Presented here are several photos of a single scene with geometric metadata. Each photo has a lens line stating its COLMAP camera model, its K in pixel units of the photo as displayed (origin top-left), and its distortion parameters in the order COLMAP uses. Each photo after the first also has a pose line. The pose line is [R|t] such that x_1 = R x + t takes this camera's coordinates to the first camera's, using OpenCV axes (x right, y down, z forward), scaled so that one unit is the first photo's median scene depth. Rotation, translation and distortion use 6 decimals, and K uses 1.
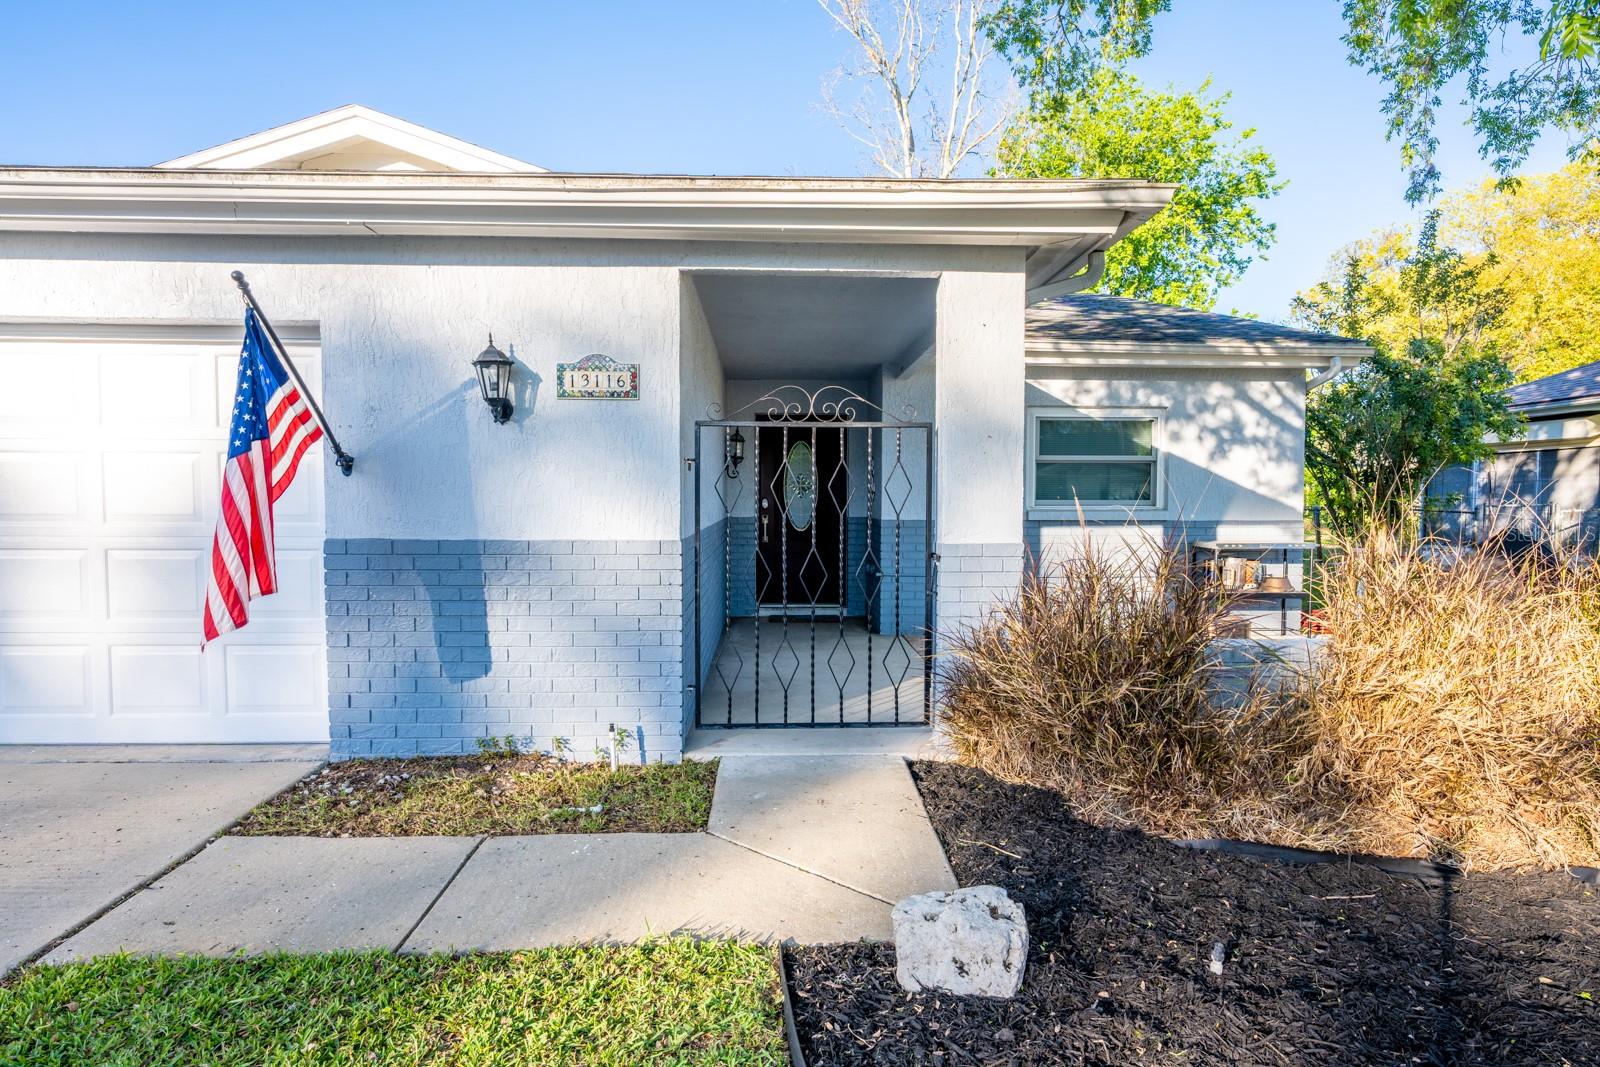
lens RADIAL K [[896.5, 0, 802.7], [0, 896.5, 536.6], [0, 0, 1]] dist [0.000647, 0.001573]
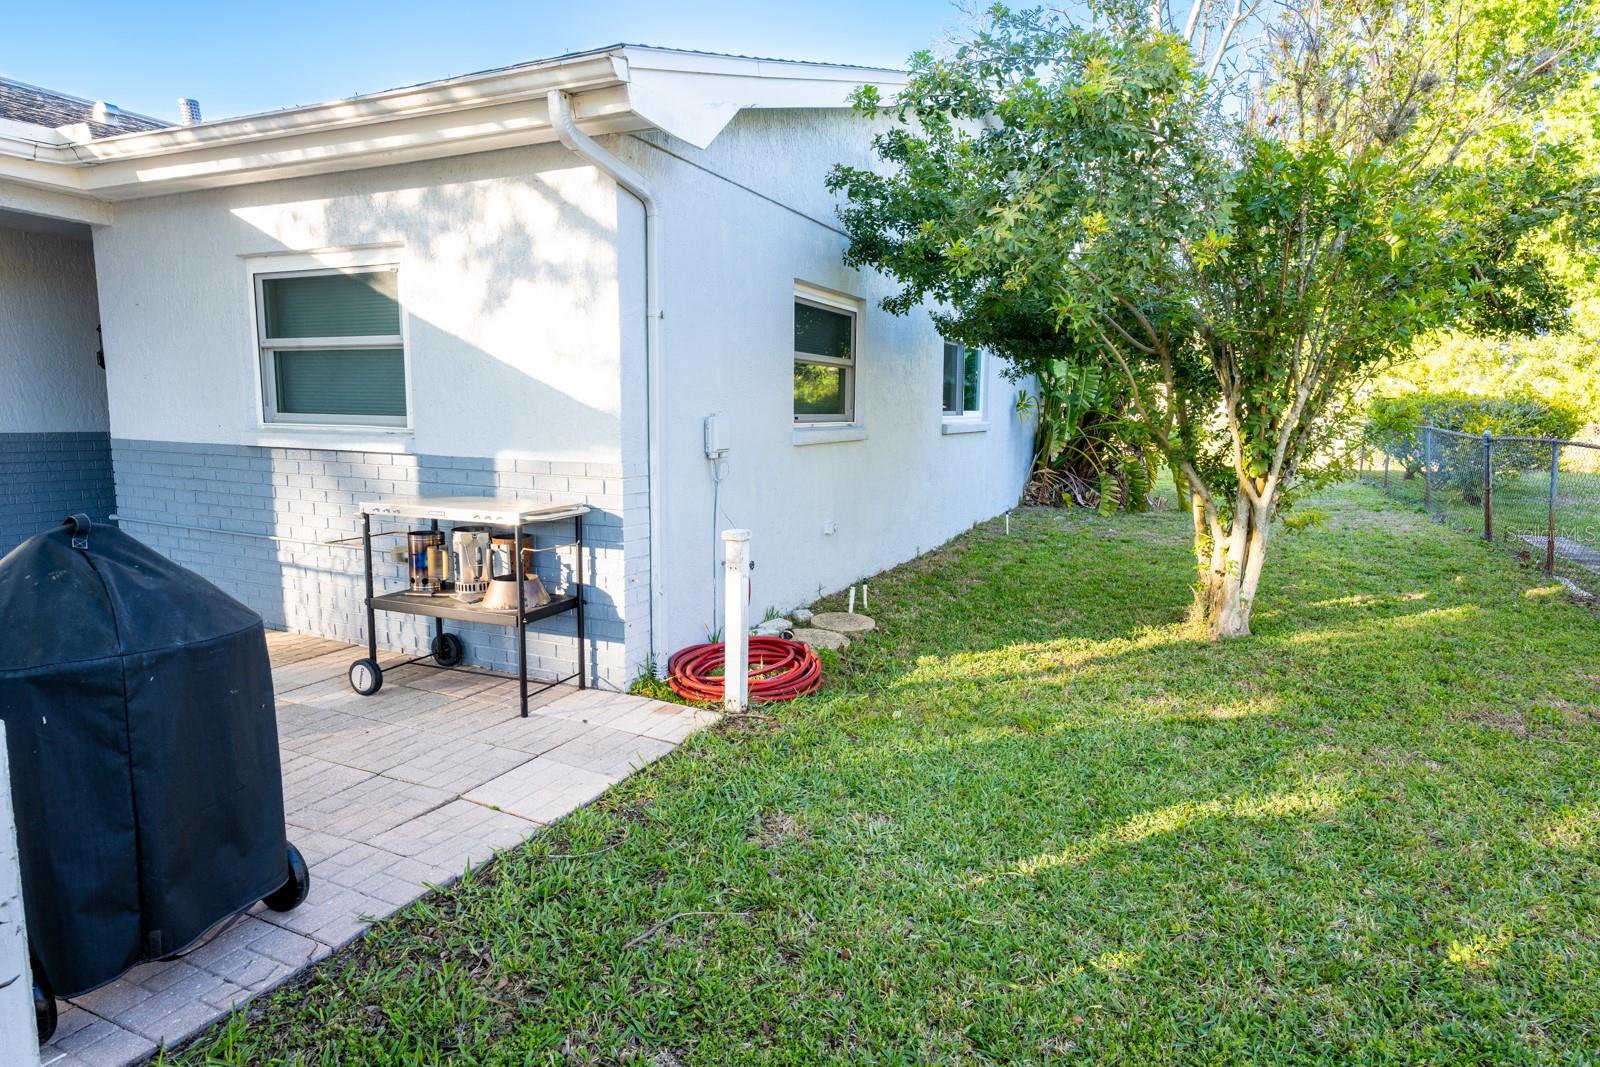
lens RADIAL K [[896.5, 0, 802.7], [0, 896.5, 536.6], [0, 0, 1]] dist [0.000647, 0.001573]
pose [[0.907547, 0.067361, -0.414514, 0.986689], [-0.033154, 0.995464, 0.089181, -0.020581], [0.418641, -0.067193, 0.905663, 0.657797]]
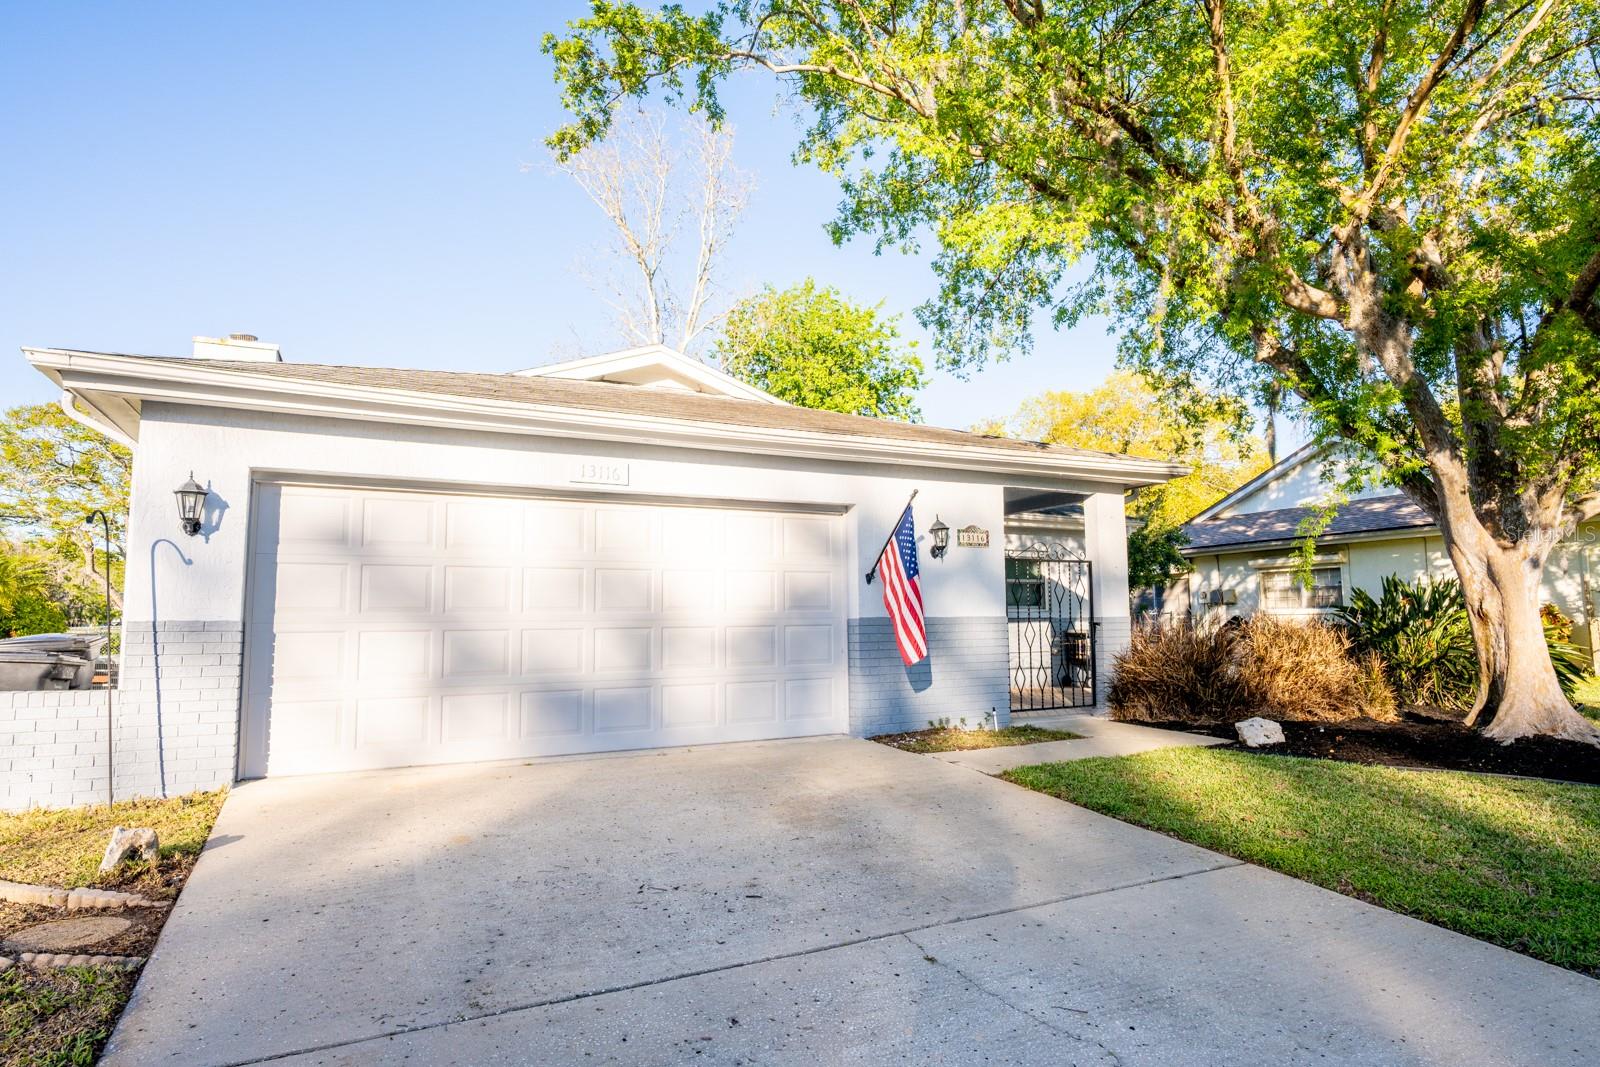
lens RADIAL K [[896.5, 0, 802.7], [0, 896.5, 536.6], [0, 0, 1]] dist [0.000647, 0.001573]
pose [[0.910041, 0.029240, 0.413486, -0.785180], [0.030923, 0.989941, -0.138062, 0.051296], [-0.413363, 0.138428, 0.899982, -0.372096]]
